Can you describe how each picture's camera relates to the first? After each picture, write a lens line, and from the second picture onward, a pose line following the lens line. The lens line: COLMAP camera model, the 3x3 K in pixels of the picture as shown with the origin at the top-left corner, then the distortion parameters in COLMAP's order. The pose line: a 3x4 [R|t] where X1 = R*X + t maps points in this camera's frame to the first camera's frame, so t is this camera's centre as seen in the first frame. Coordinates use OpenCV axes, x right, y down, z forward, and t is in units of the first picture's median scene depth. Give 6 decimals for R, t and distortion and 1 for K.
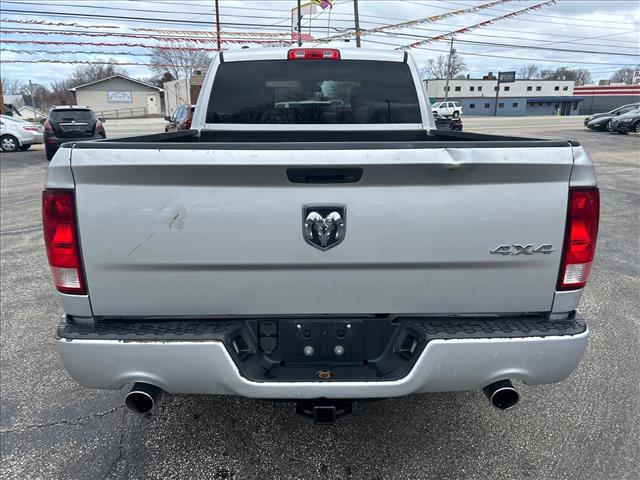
lens RADIAL K [[483.1, 0, 315.1], [0, 483.1, 237.2], [0, 0, 1]] dist [0.024522, -0.000498]
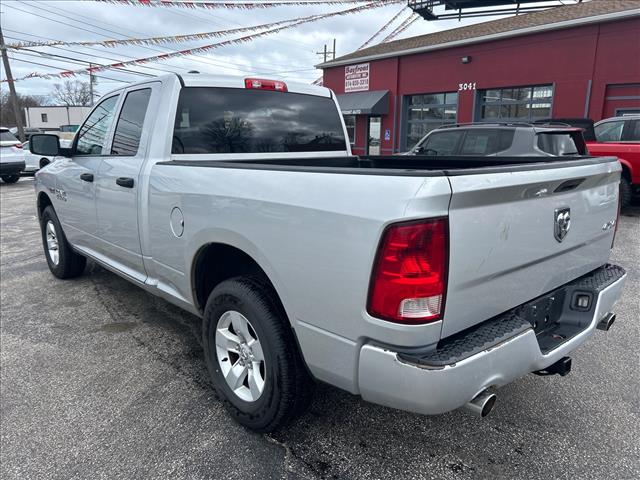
lens RADIAL K [[479.7, 0, 320.0], [0, 479.7, 240.0], [0, 0, 1]] dist [0.059589, -0.060954]
pose [[0.759156, -0.134701, 0.636819, -1.260148], [0.166429, 0.986001, 0.010160, -0.096041], [-0.629272, 0.098272, 0.770947, 0.360248]]
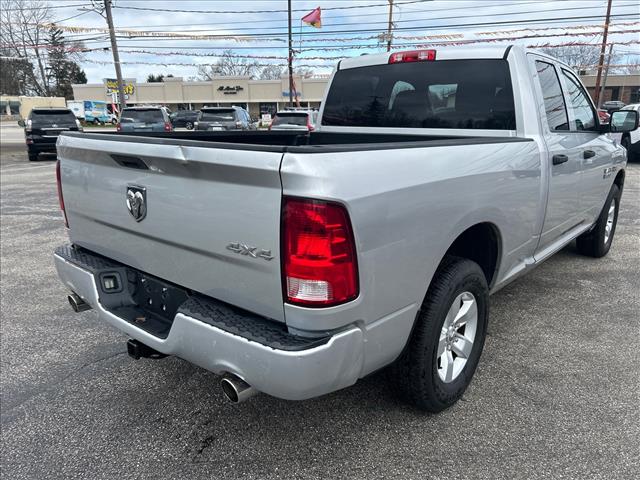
lens RADIAL K [[479.7, 0, 320.0], [0, 479.7, 240.0], [0, 0, 1]] dist [0.059589, -0.060954]
pose [[0.751133, 0.172440, -0.637231, 1.132885], [-0.173075, 0.982956, 0.061984, -0.081901], [0.637059, 0.063731, 0.768176, 0.306126]]
